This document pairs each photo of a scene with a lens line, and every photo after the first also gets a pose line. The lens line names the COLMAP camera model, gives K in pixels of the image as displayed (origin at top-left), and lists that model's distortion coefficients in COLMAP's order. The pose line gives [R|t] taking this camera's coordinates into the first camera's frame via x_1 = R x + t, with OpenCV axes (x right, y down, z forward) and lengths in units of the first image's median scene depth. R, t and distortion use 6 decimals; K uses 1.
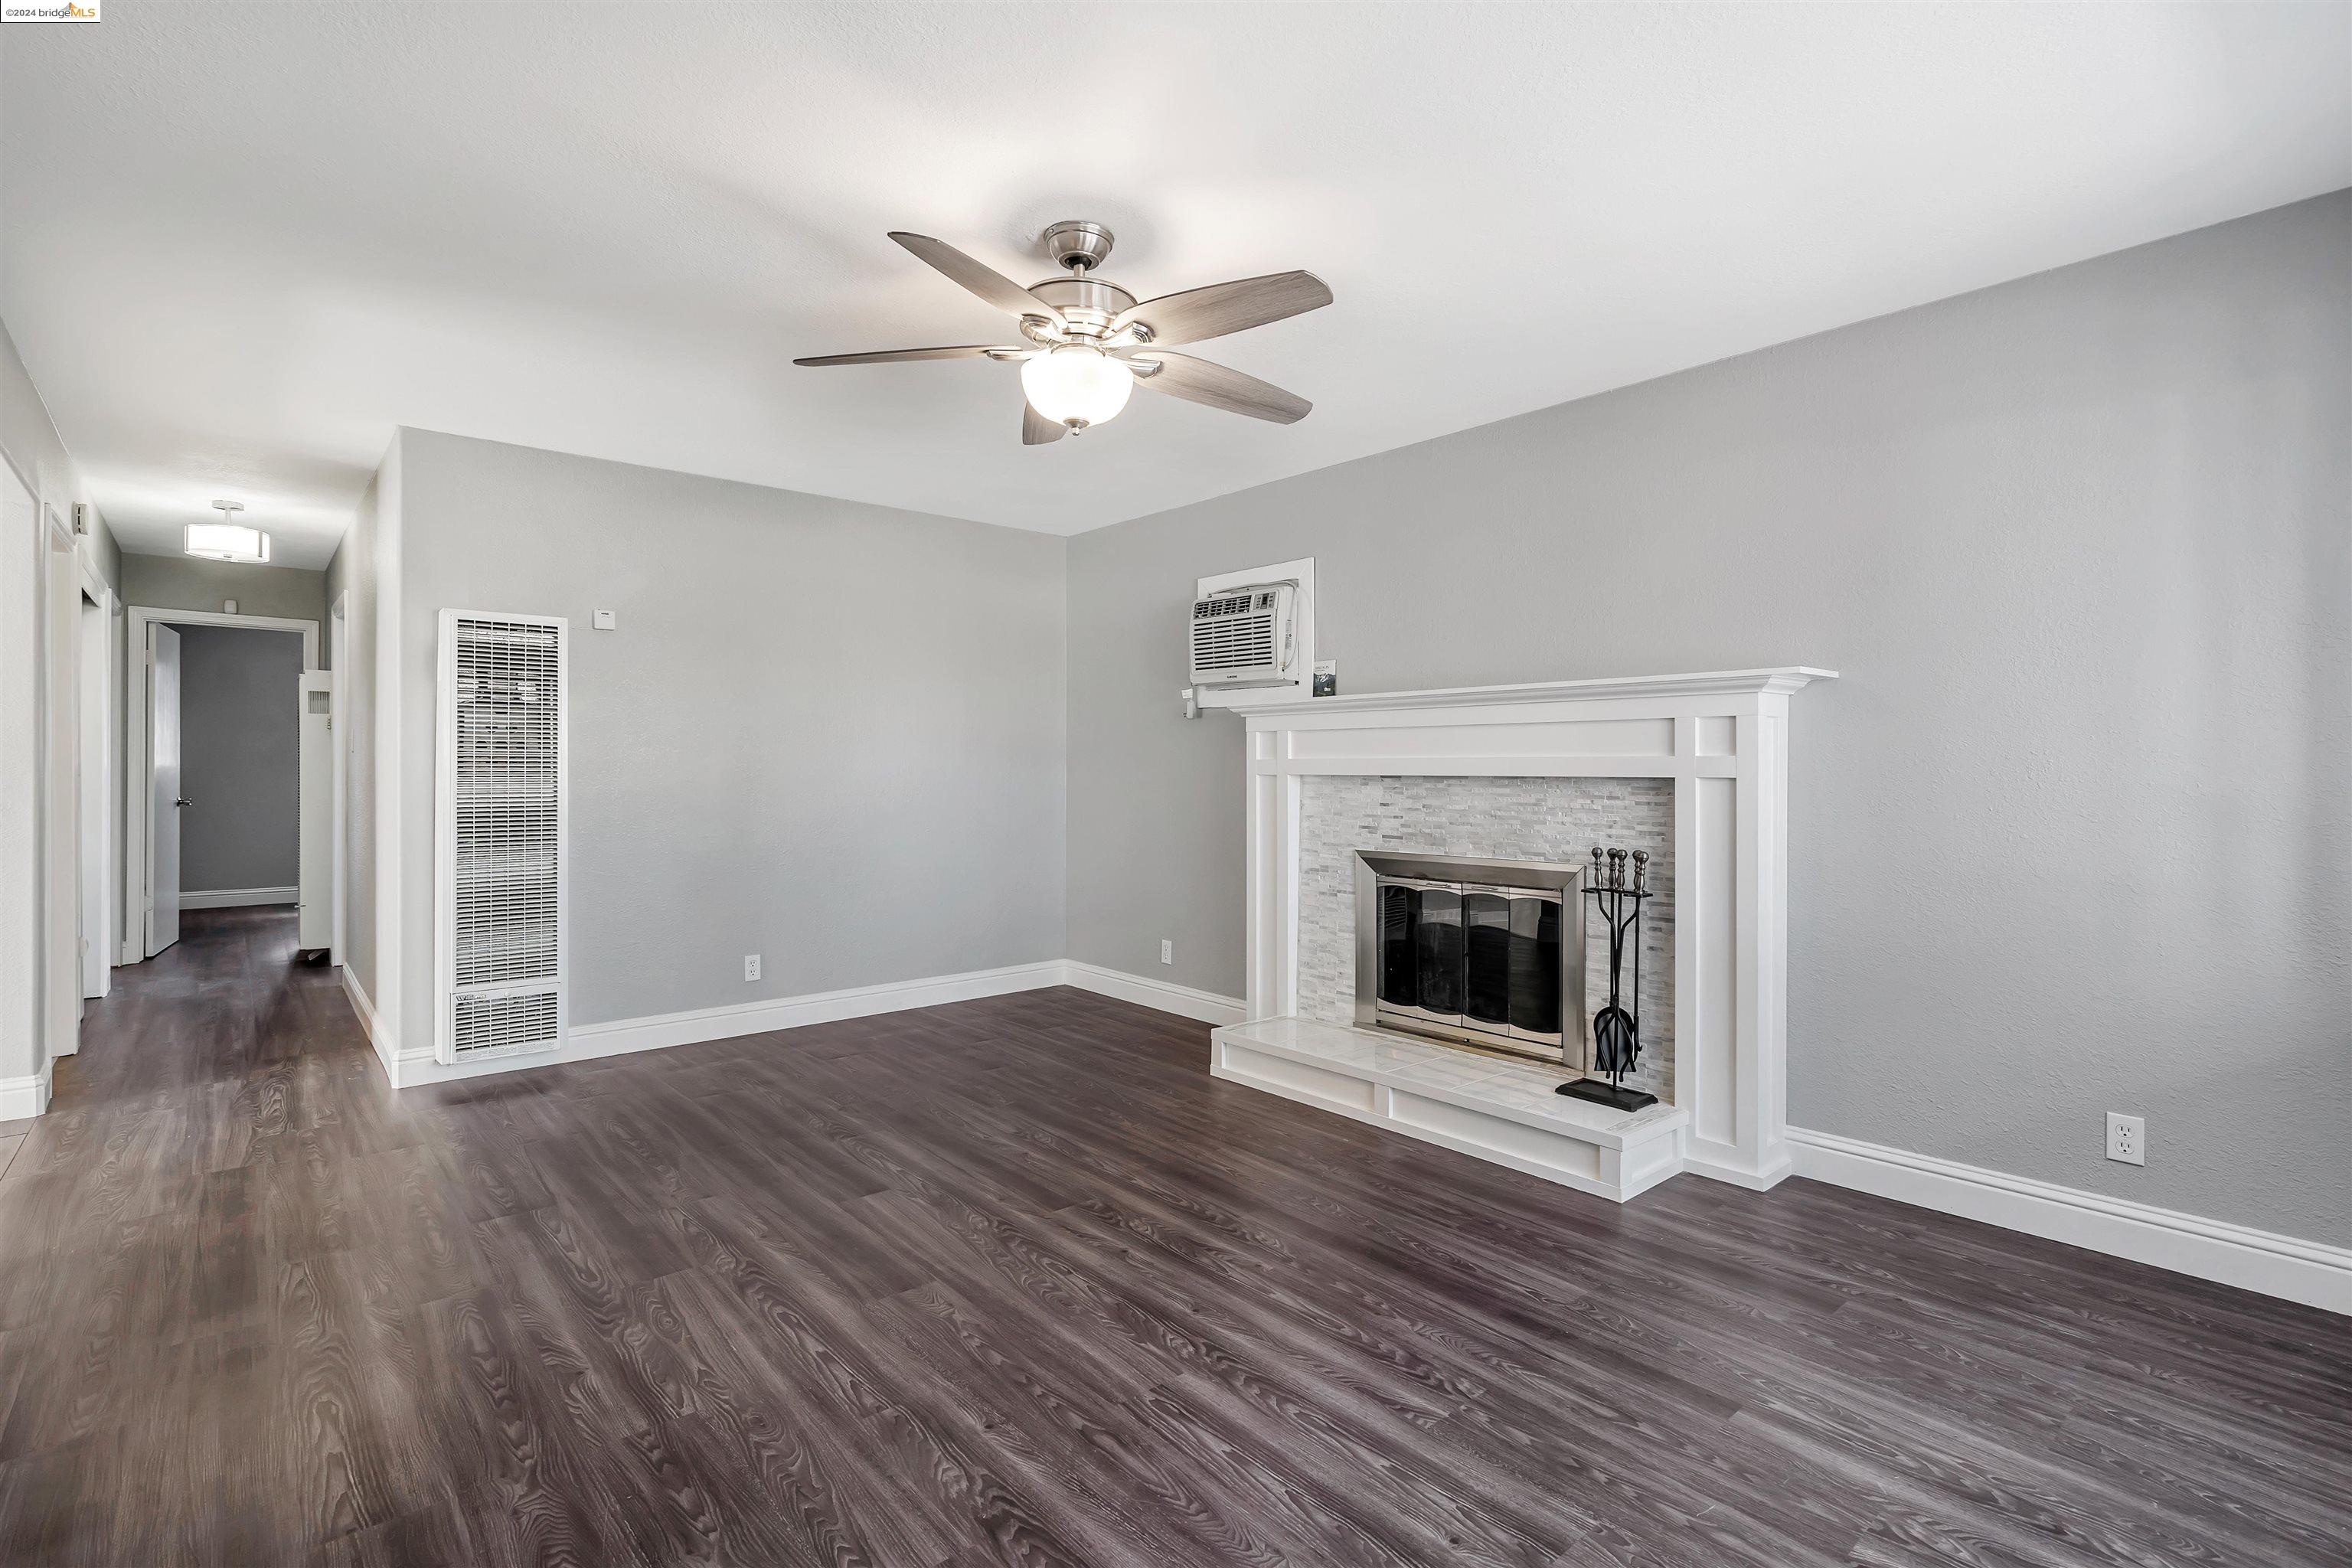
lens RADIAL K [[1090.3, 0, 1168.6], [0, 1090.3, 774.8], [0, 0, 1]] dist [0.001825, 0.000339]
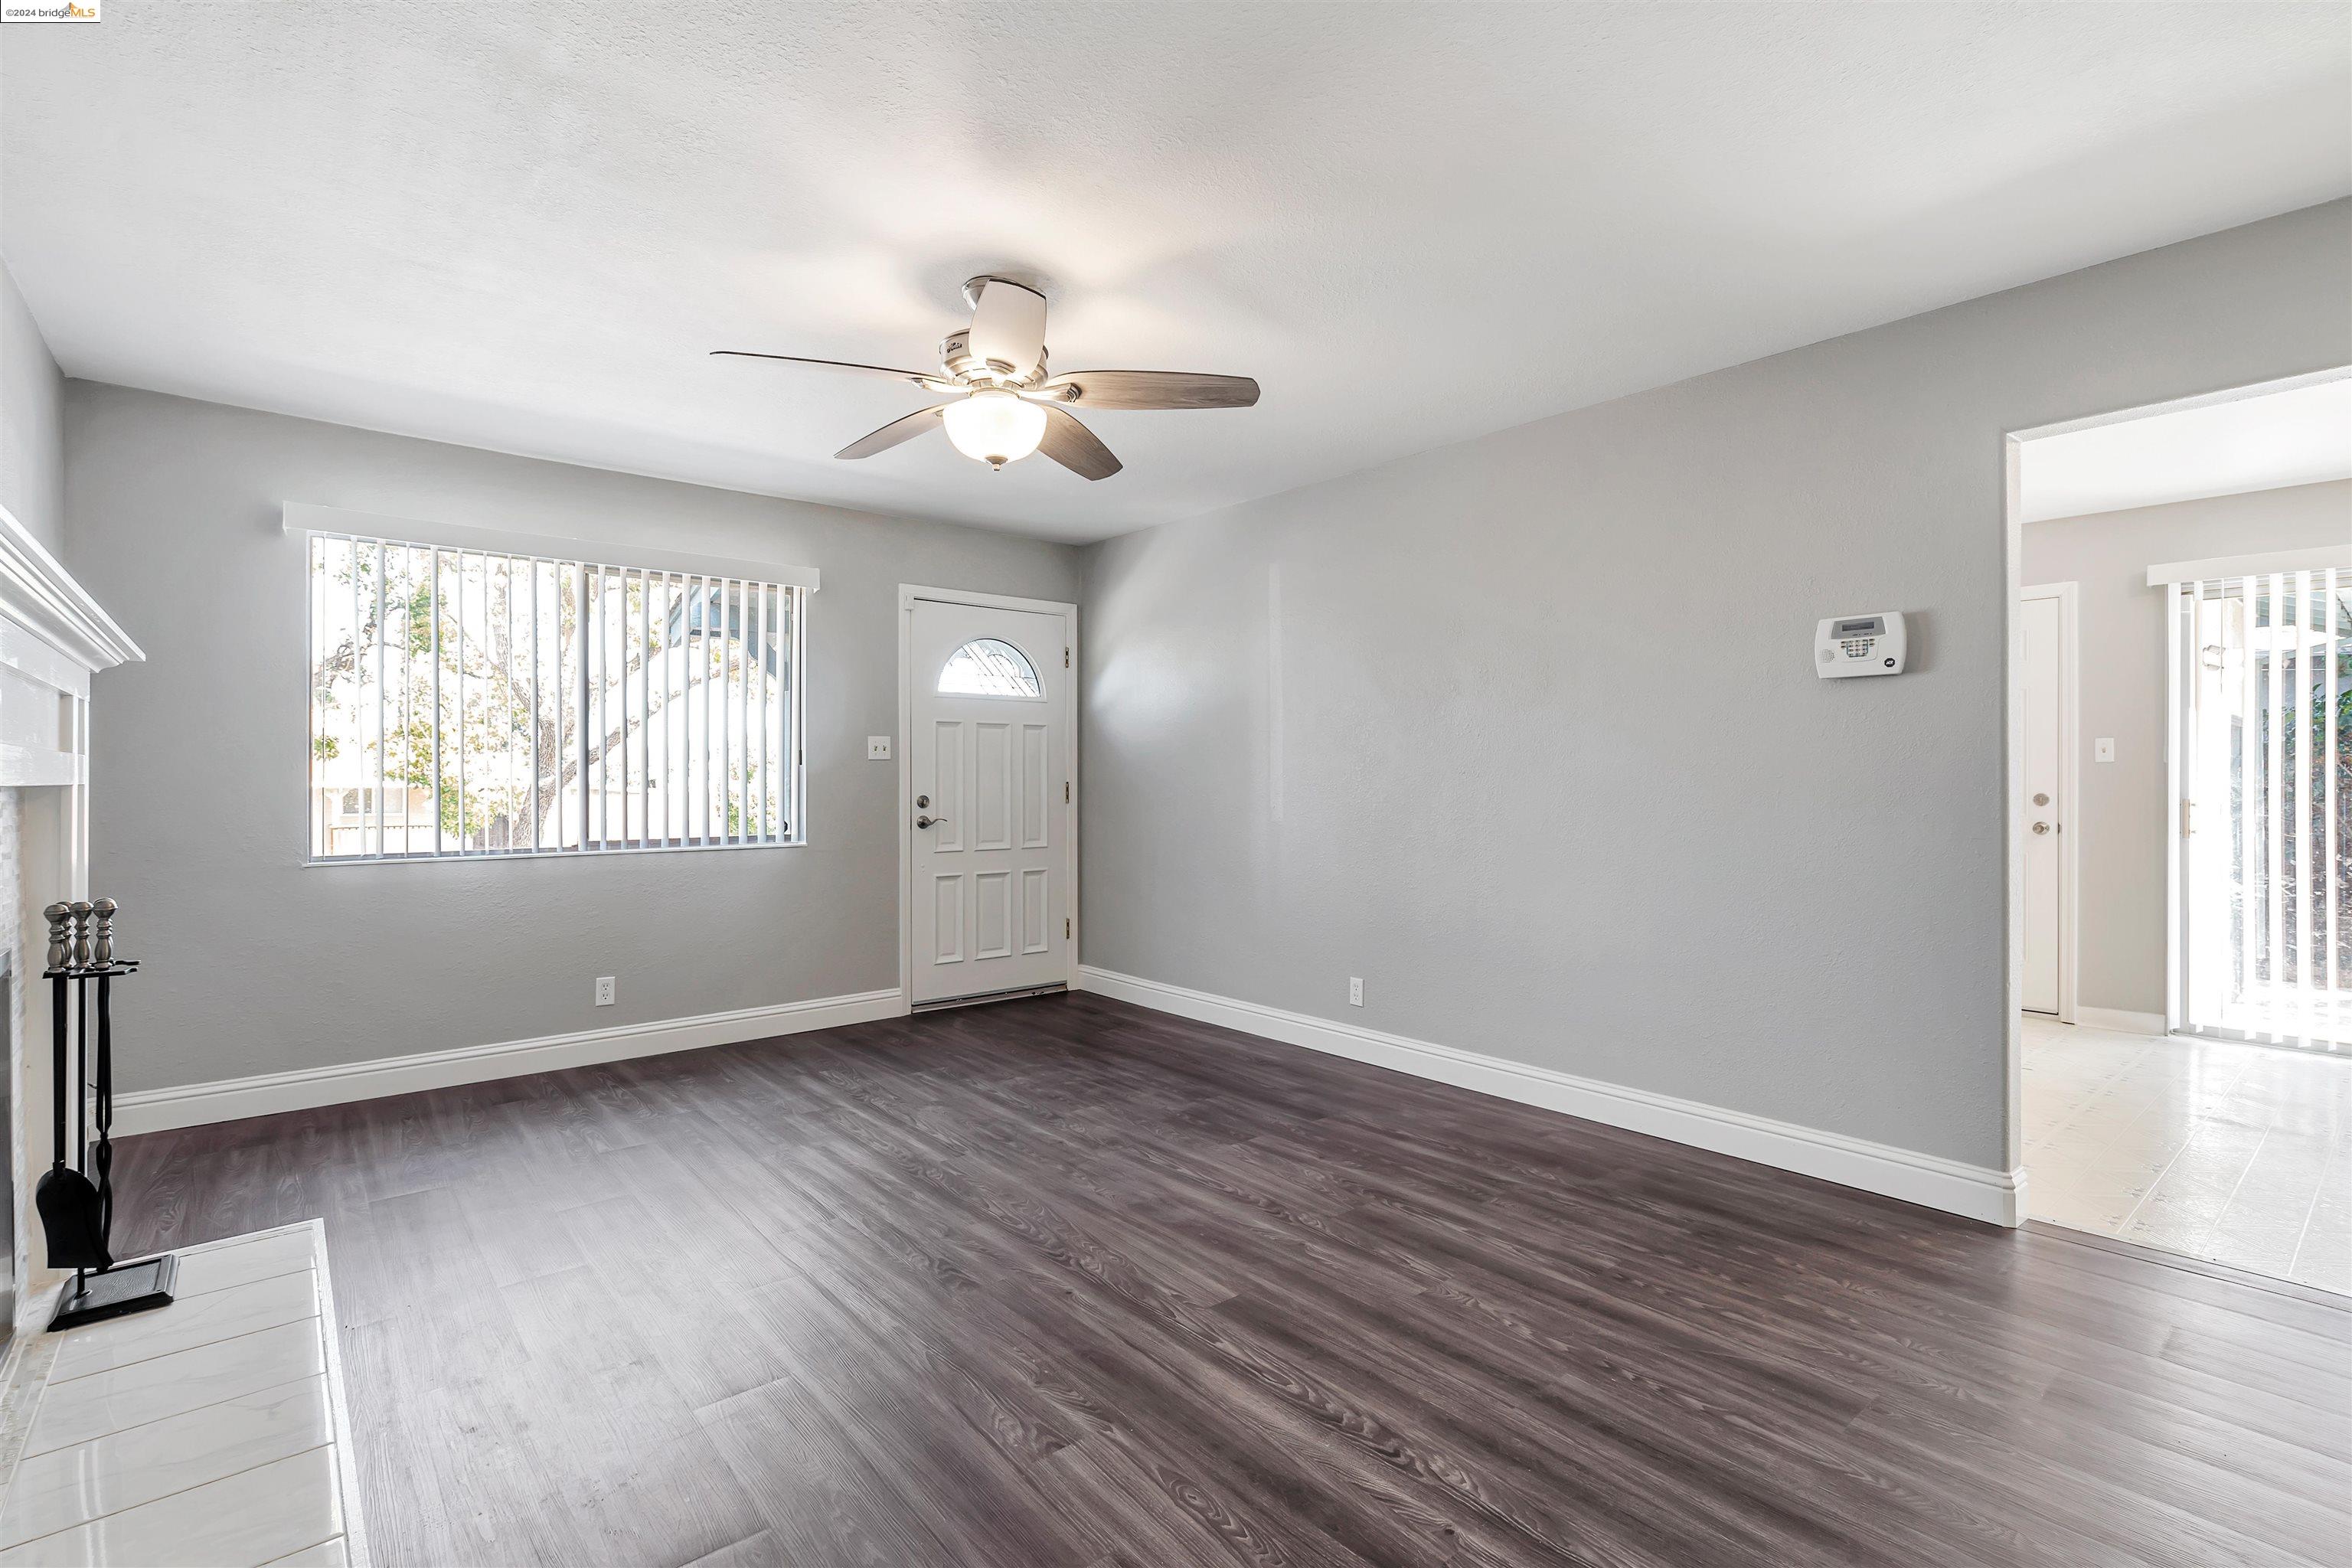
lens RADIAL K [[1090.3, 0, 1191.6], [0, 1090.3, 782.0], [0, 0, 1]] dist [0.001825, 0.000339]
pose [[-0.999982, -0.003405, -0.004929, -0.192707], [-0.003428, 0.999983, 0.004808, -0.004144], [0.004913, 0.004825, -0.999976, 1.462005]]
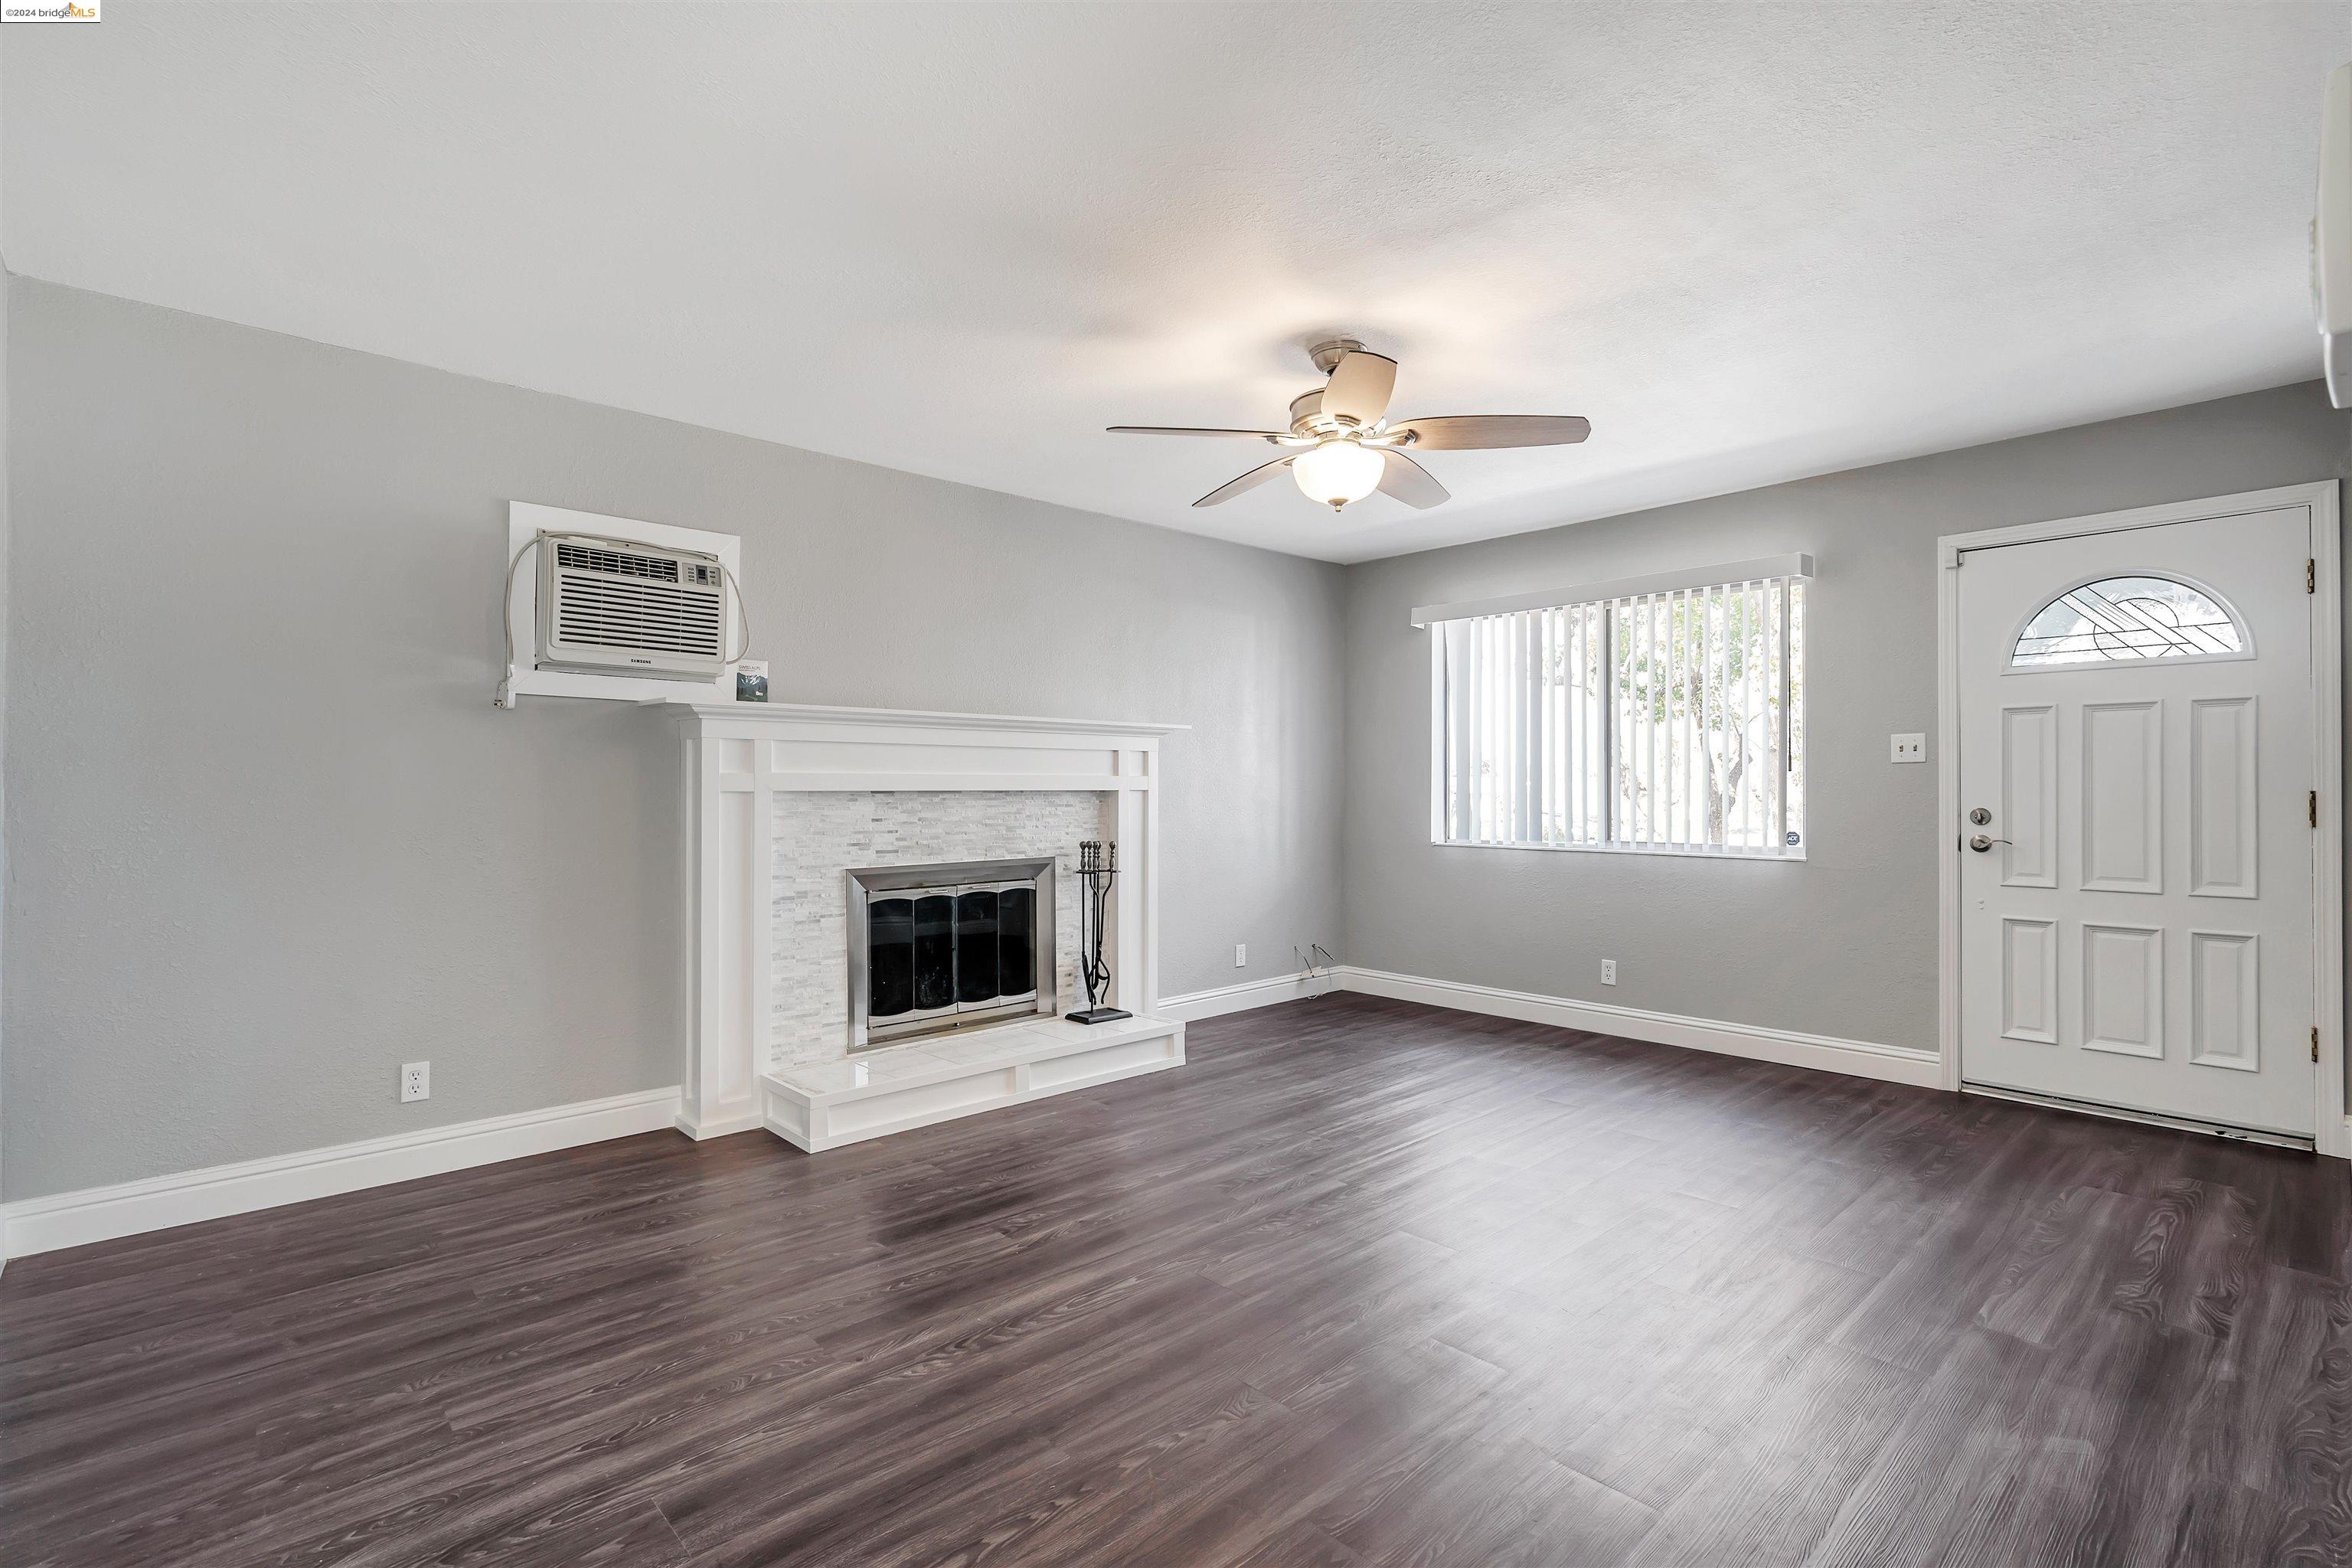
lens RADIAL K [[1090.3, 0, 1170.7], [0, 1090.3, 780.1], [0, 0, 1]] dist [0.001825, 0.000339]
pose [[-0.034637, 0.003049, 0.999395, -0.909858], [0.003826, 0.999988, -0.002919, -0.006112], [-0.999393, 0.003723, -0.034649, 0.857660]]
